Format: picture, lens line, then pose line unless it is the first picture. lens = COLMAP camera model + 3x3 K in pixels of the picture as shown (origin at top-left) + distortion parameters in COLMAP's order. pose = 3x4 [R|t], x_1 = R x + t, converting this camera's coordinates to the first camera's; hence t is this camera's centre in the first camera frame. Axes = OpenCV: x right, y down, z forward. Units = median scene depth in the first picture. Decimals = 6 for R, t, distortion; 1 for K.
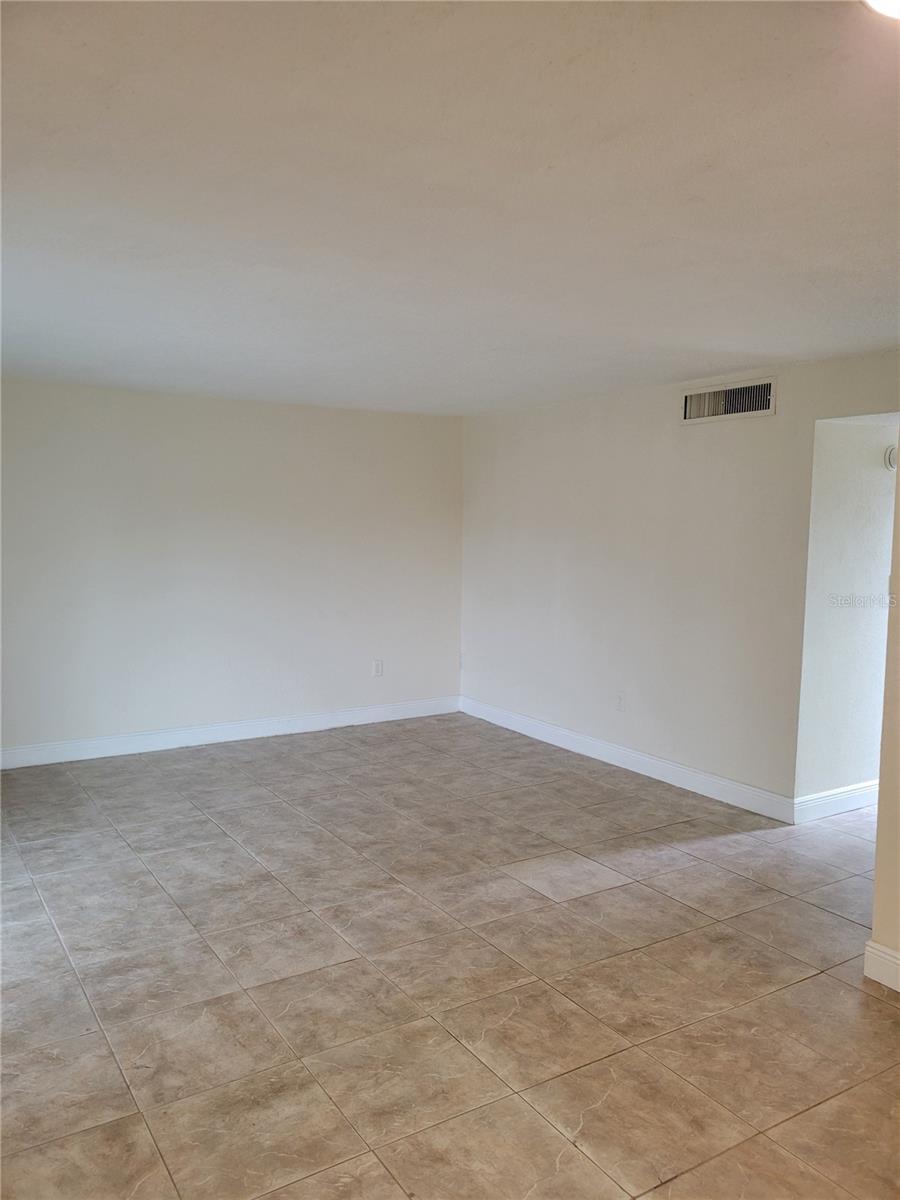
lens RADIAL K [[912.4, 0, 449.7], [0, 912.4, 600.0], [0, 0, 1]] dist [0.001488, 0.001574]
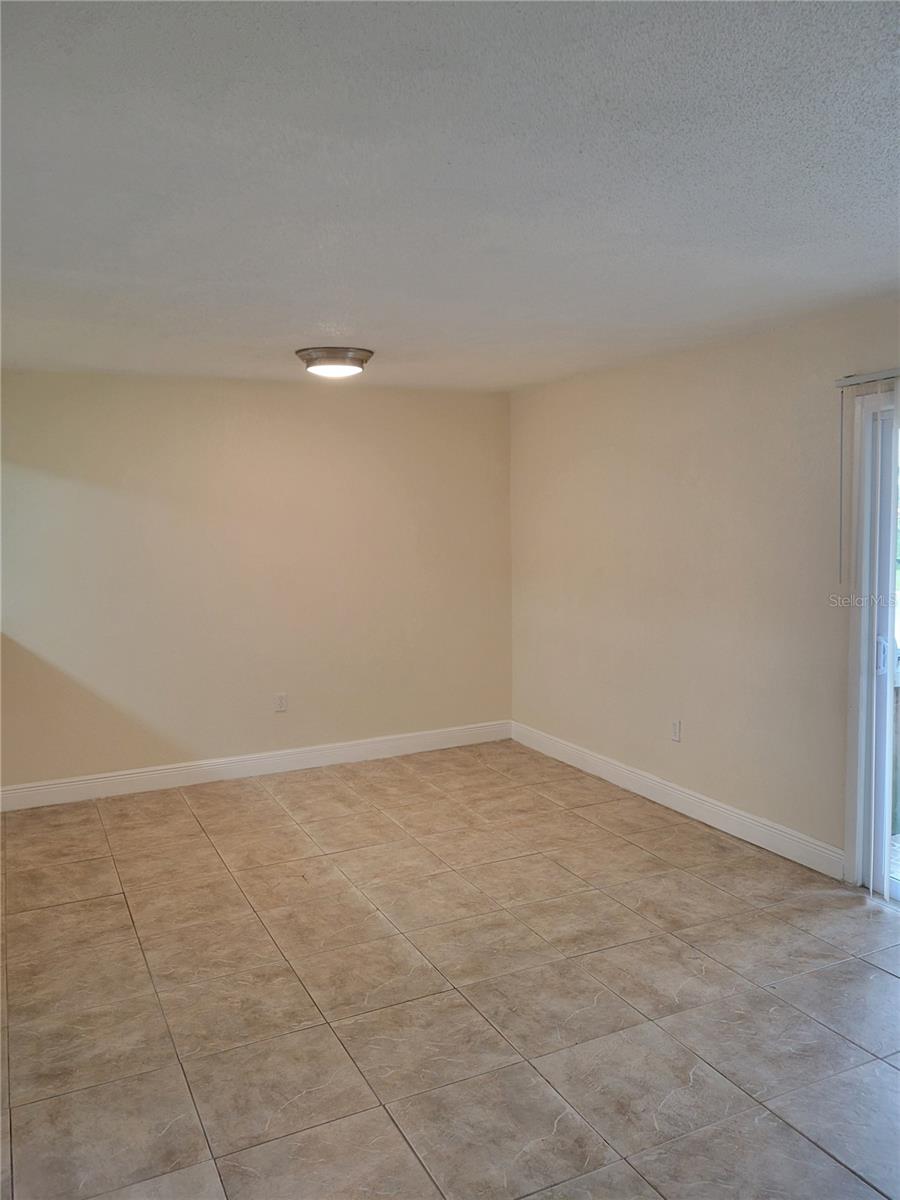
lens RADIAL K [[912.4, 0, 450.1], [0, 912.4, 599.2], [0, 0, 1]] dist [0.001488, 0.001574]
pose [[-0.993861, -0.006151, 0.110462, -0.125788], [0.013289, 0.984586, 0.174397, -0.165371], [-0.109832, 0.174794, -0.978460, 1.911043]]
